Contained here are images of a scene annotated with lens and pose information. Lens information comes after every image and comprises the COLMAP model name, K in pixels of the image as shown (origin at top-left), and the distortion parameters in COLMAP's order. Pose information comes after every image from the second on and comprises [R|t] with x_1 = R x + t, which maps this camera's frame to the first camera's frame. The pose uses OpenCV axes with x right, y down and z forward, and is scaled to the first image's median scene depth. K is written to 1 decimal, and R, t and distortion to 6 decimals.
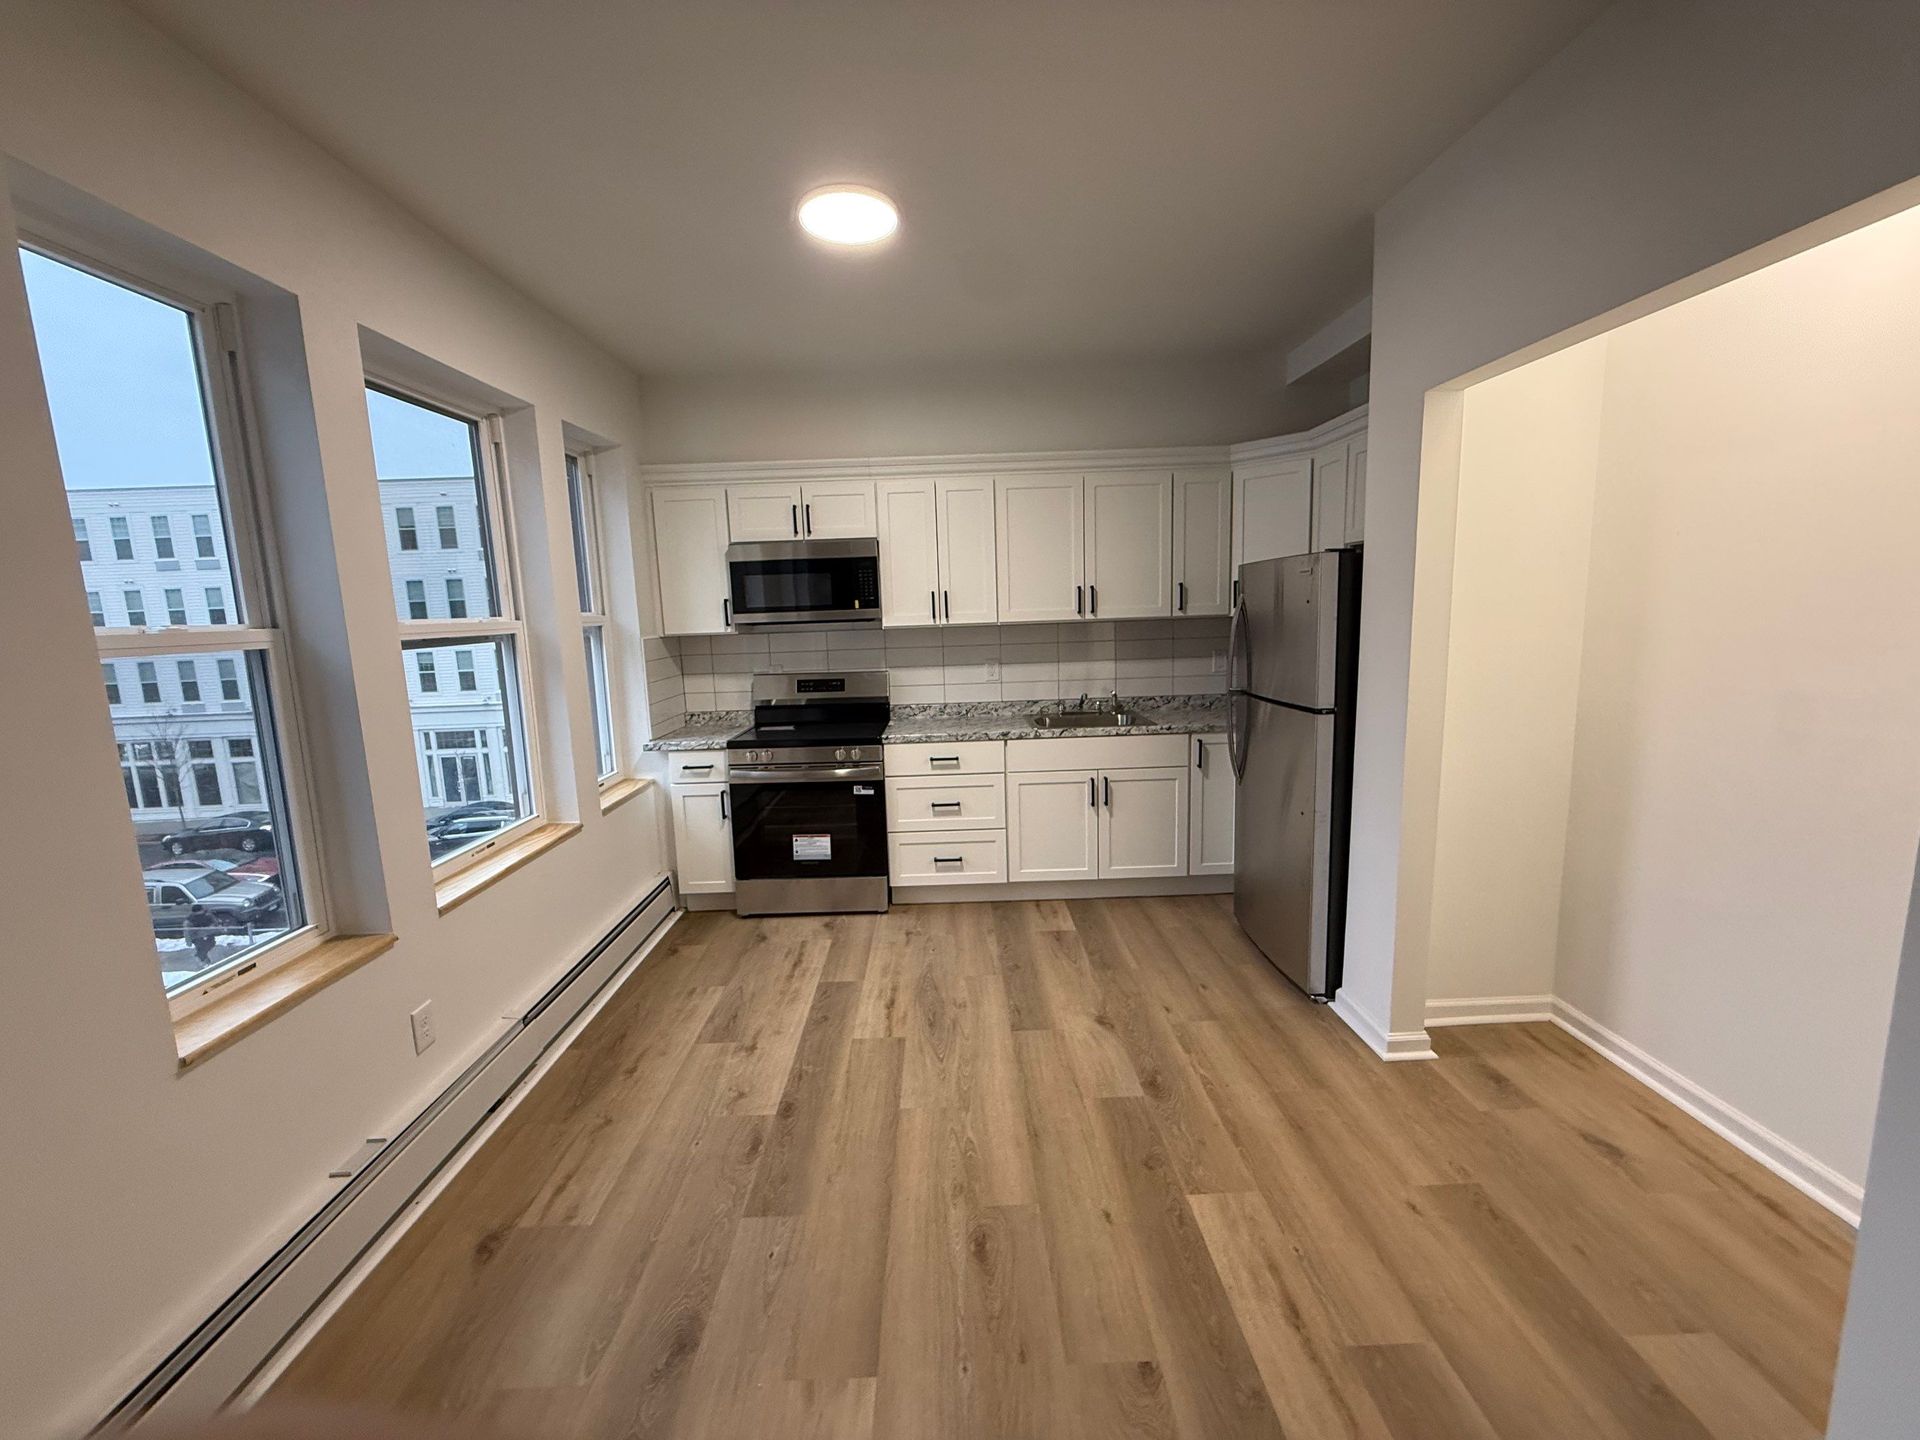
lens RADIAL K [[820.3, 0, 949.6], [0, 820.3, 743.2], [0, 0, 1]] dist [-0.001145, -0.000298]
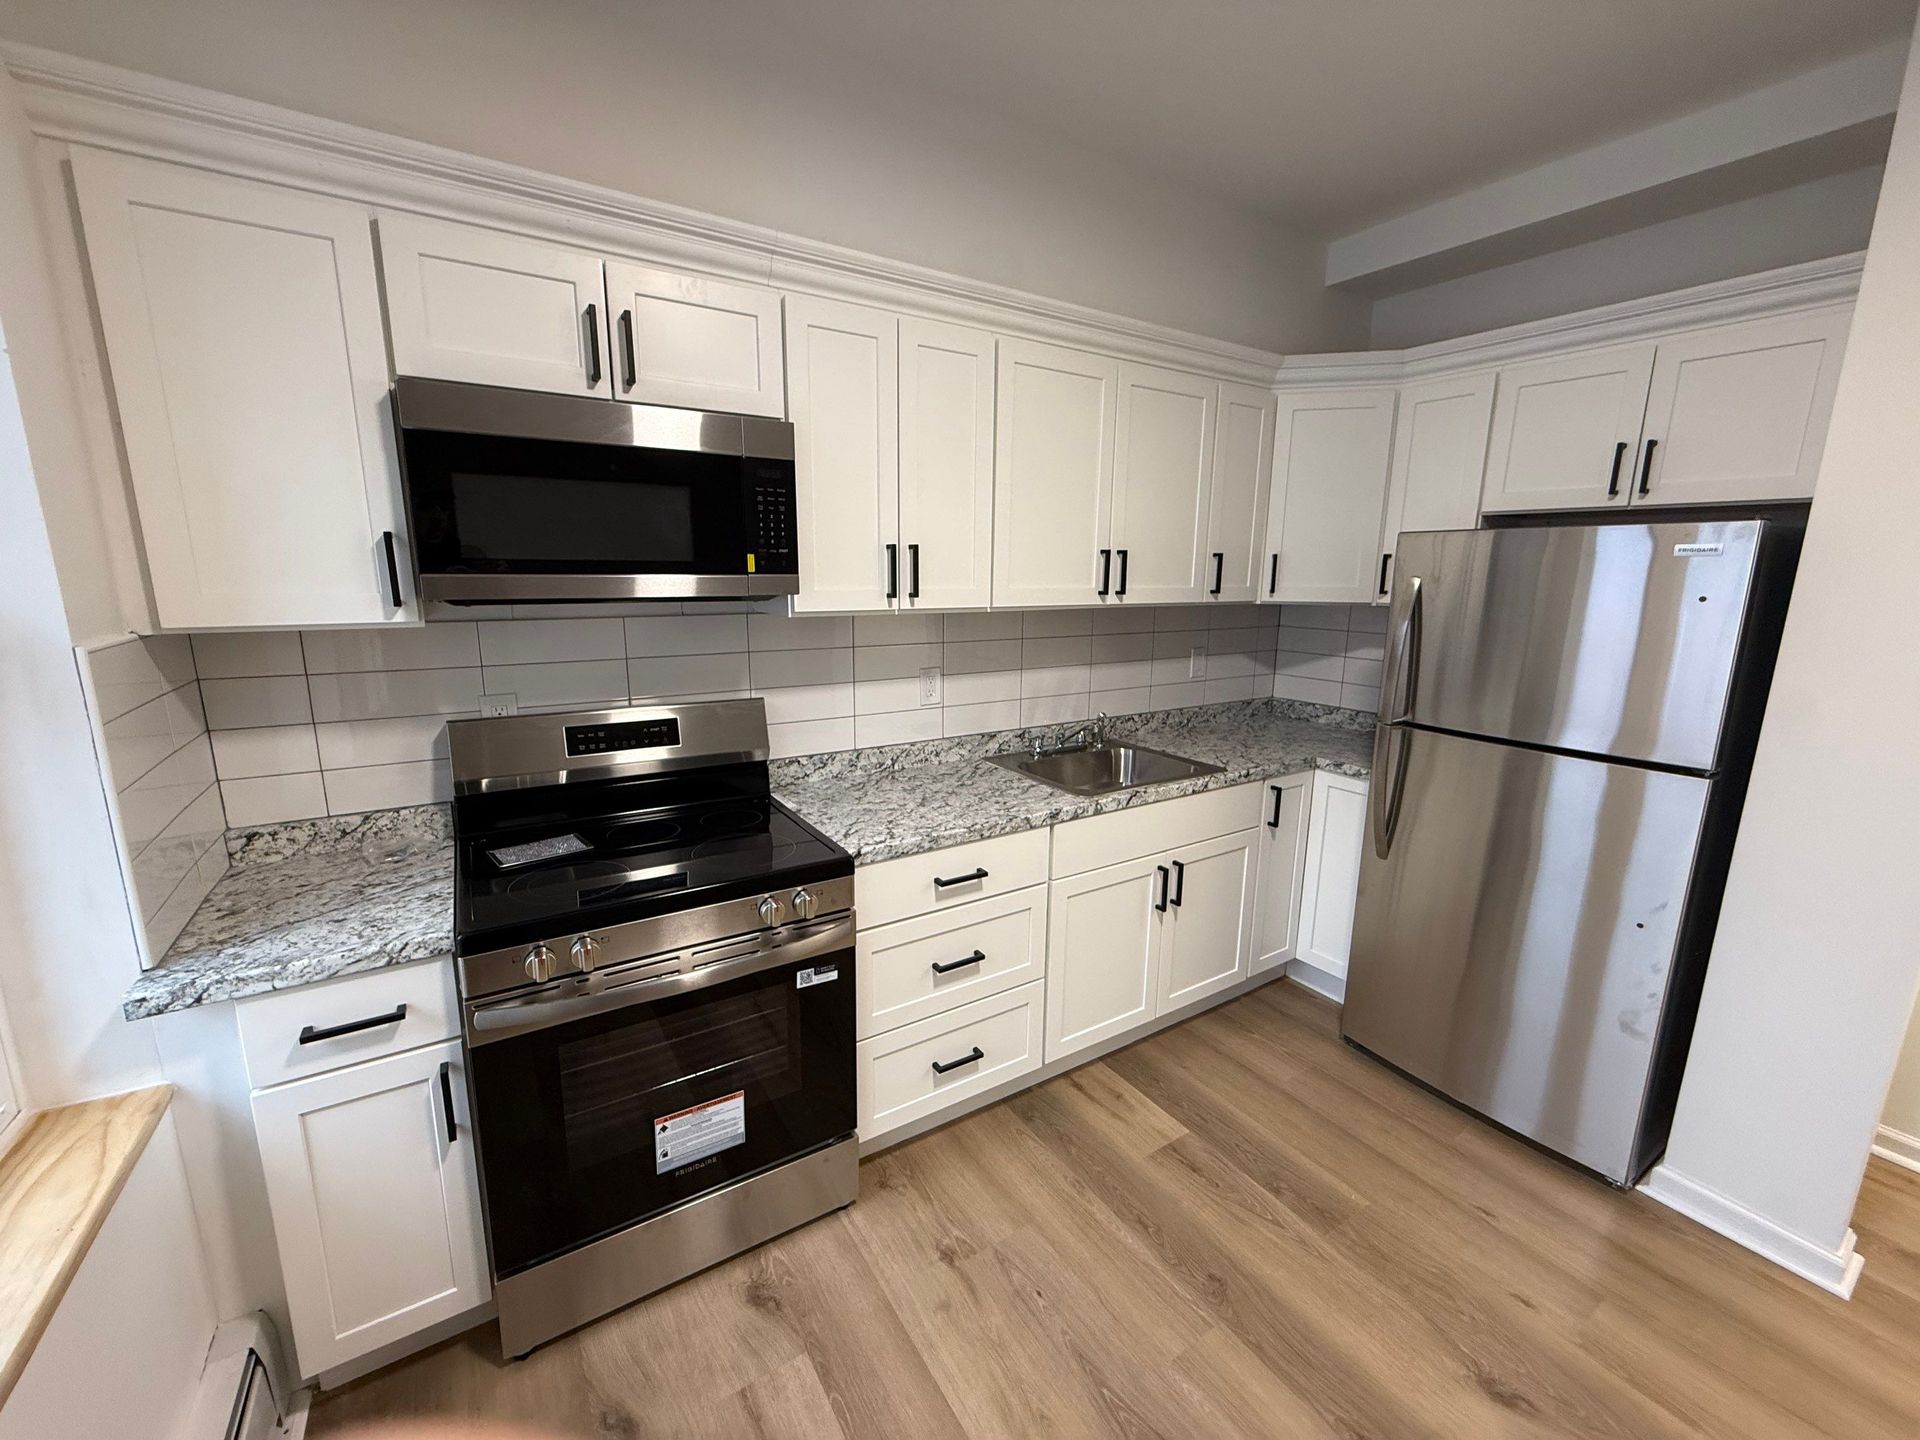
lens RADIAL K [[789.7, 0, 971.4], [0, 789.7, 730.6], [0, 0, 1]] dist [-0.000249, -0.000715]
pose [[0.841369, -0.067644, 0.536211, -0.253082], [0.050837, 0.997643, 0.046085, -0.092150], [-0.538064, -0.011515, 0.842825, 0.573487]]
